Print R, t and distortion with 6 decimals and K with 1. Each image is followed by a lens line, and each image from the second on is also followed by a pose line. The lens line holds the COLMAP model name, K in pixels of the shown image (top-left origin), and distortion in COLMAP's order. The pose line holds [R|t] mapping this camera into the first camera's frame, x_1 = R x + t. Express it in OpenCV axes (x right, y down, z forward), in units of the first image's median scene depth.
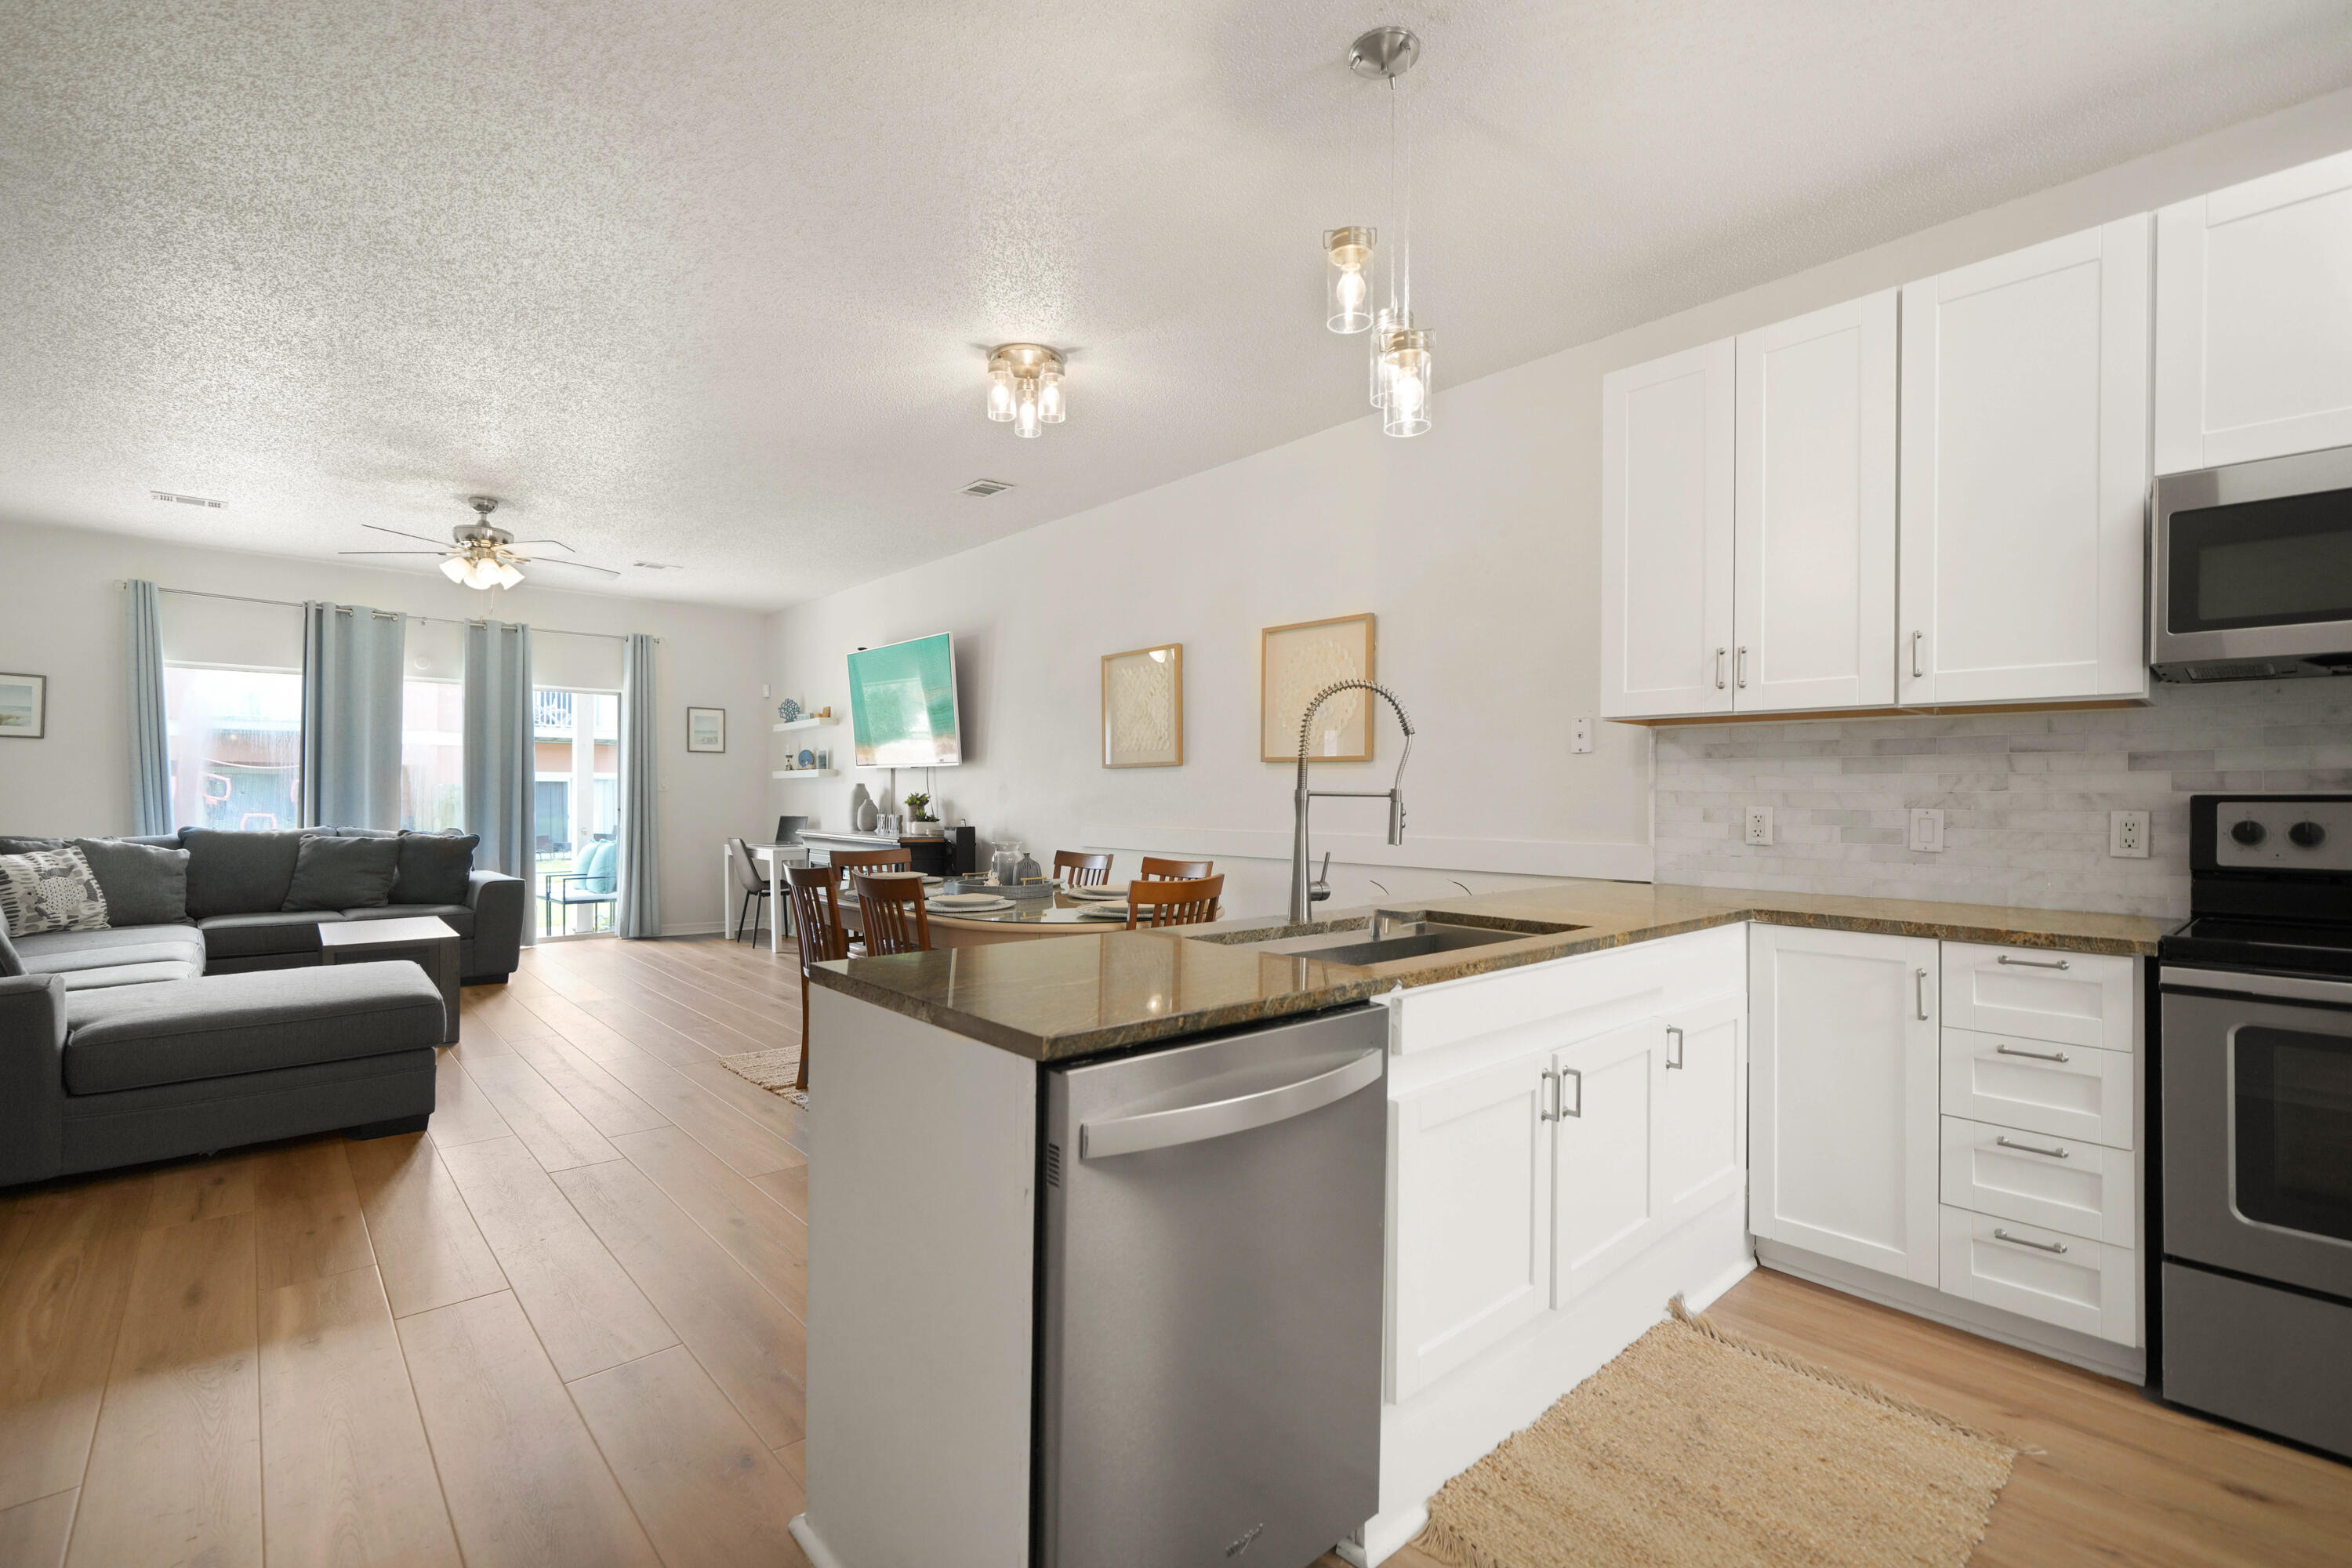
lens RADIAL K [[1013.3, 0, 1166.8], [0, 1013.3, 796.8], [0, 0, 1]] dist [0.000377, -0.000944]
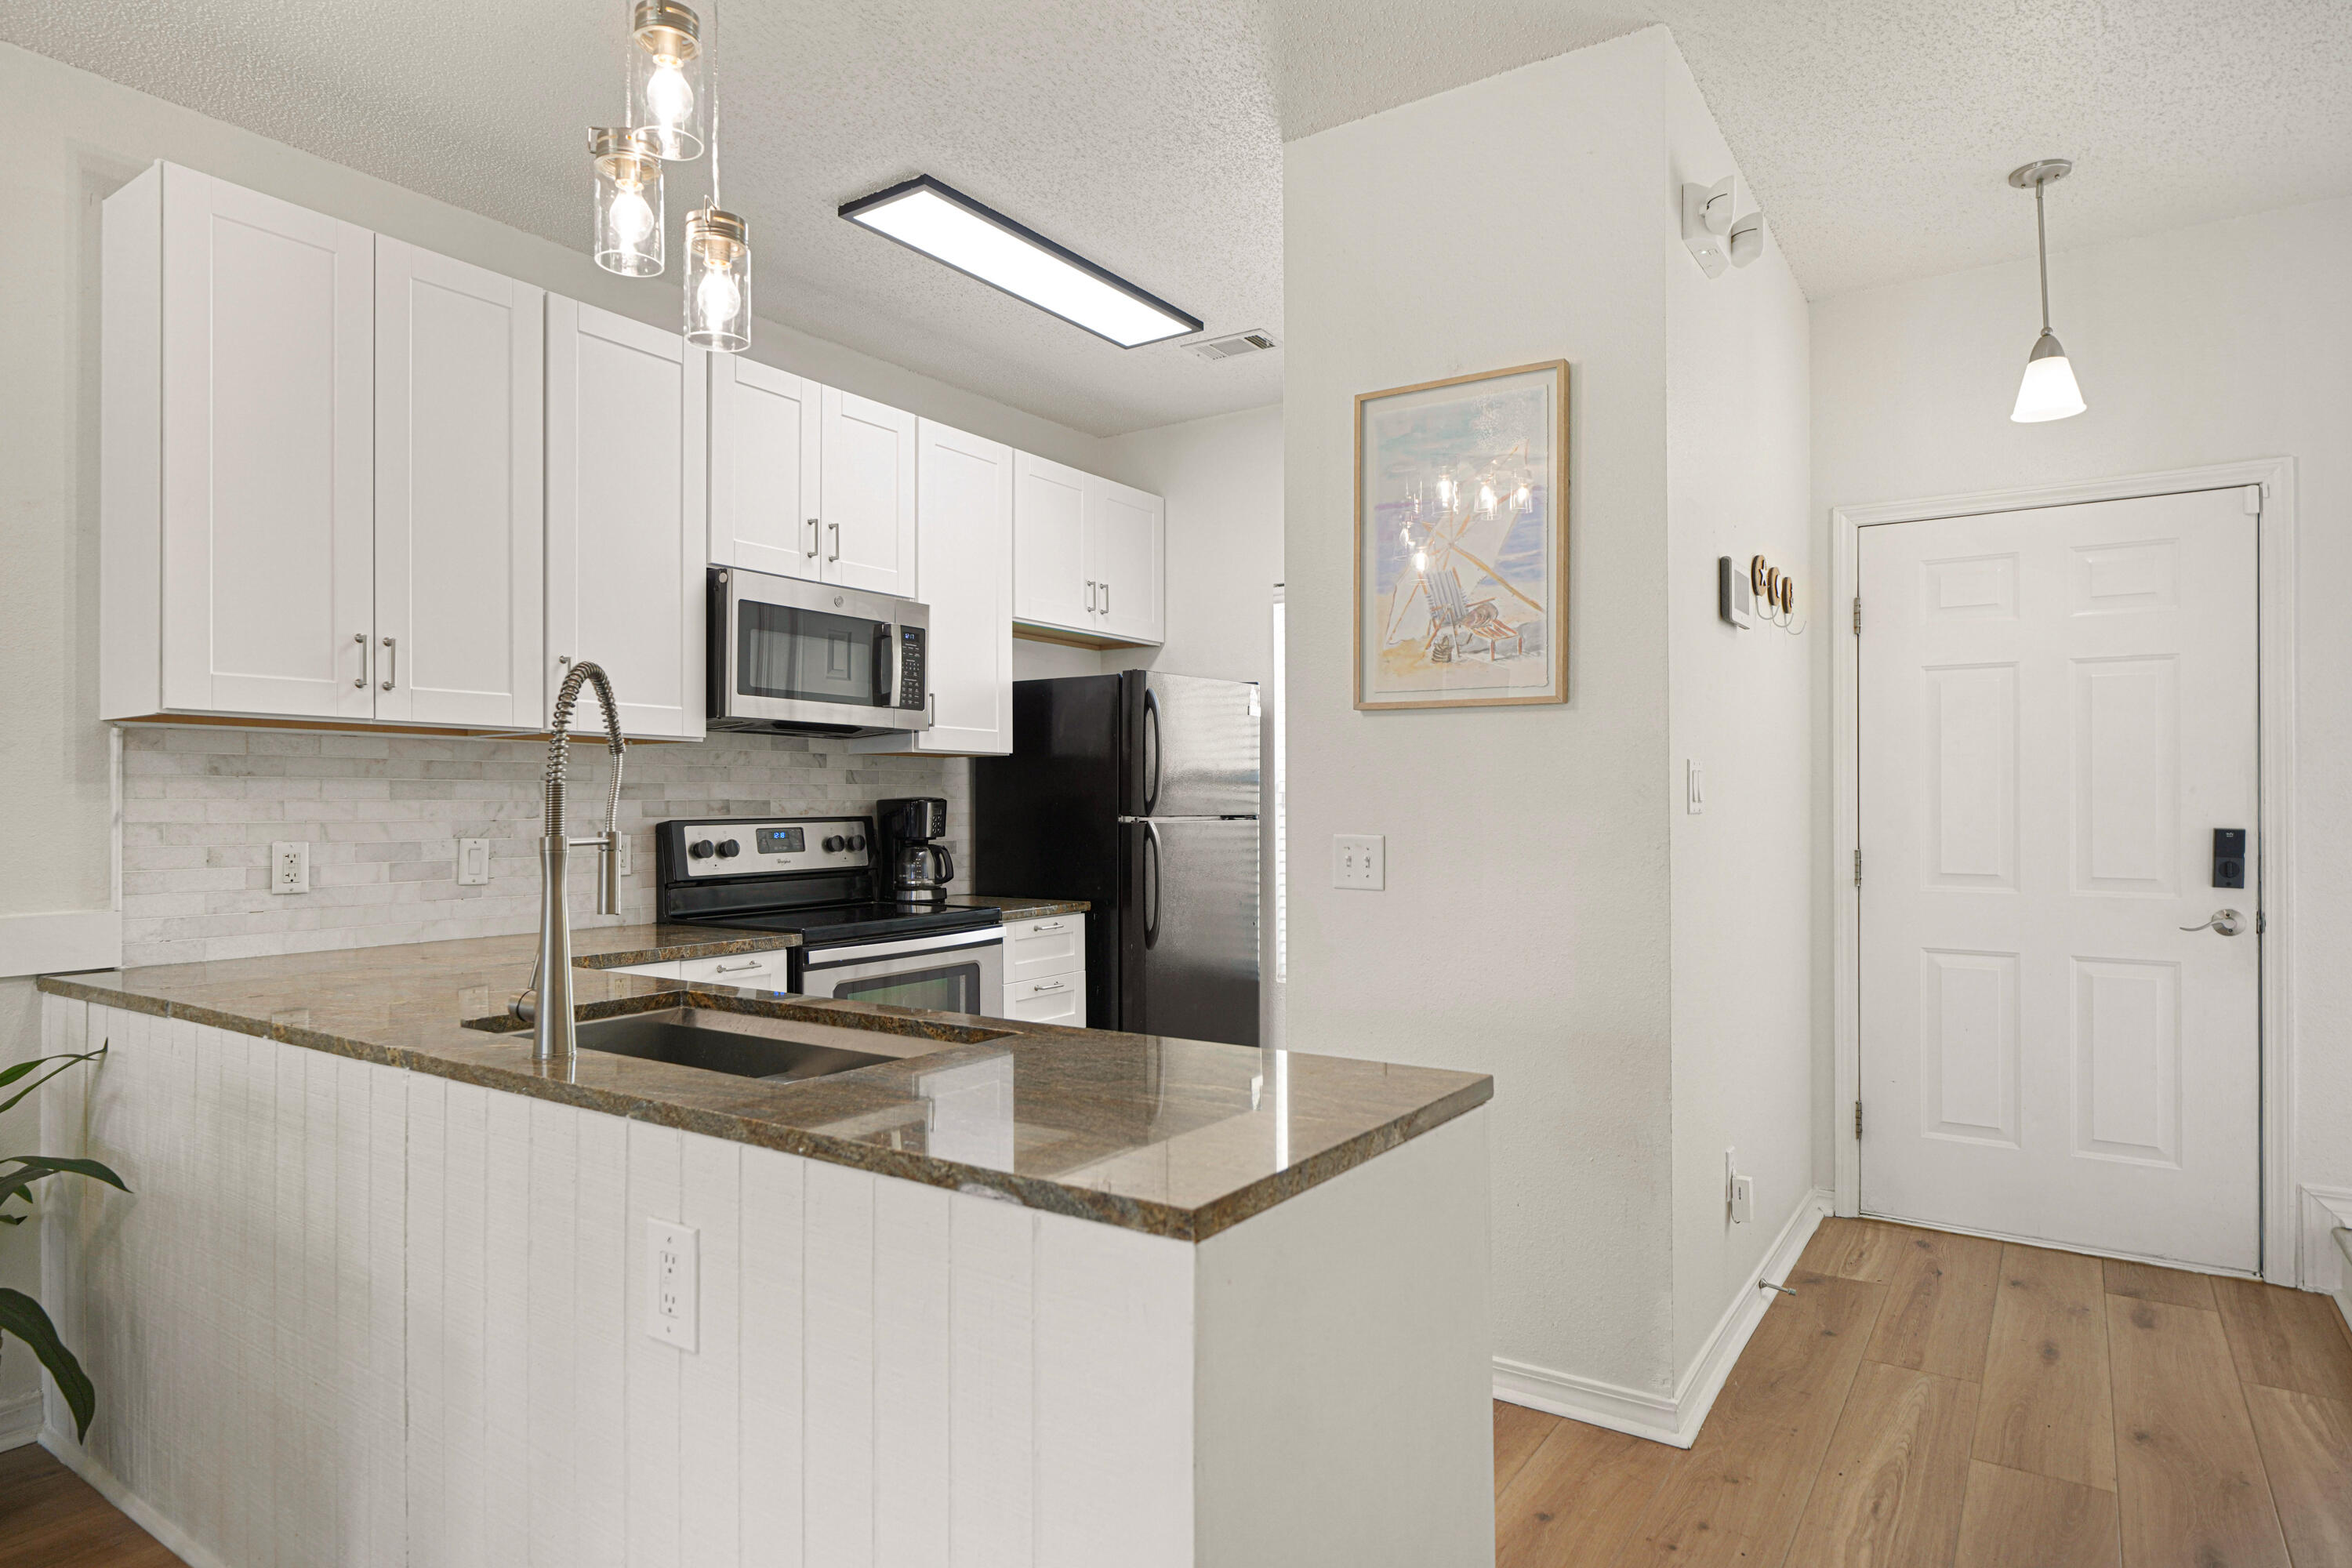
lens RADIAL K [[1337.1, 0, 1166.6], [0, 1337.1, 794.8], [0, 0, 1]] dist [0.007827, -0.002158]
pose [[-0.232280, 0.000725, 0.972649, -0.272357], [0.002342, 0.999997, -0.000186, -0.012139], [-0.972646, 0.002235, -0.232281, 0.312774]]
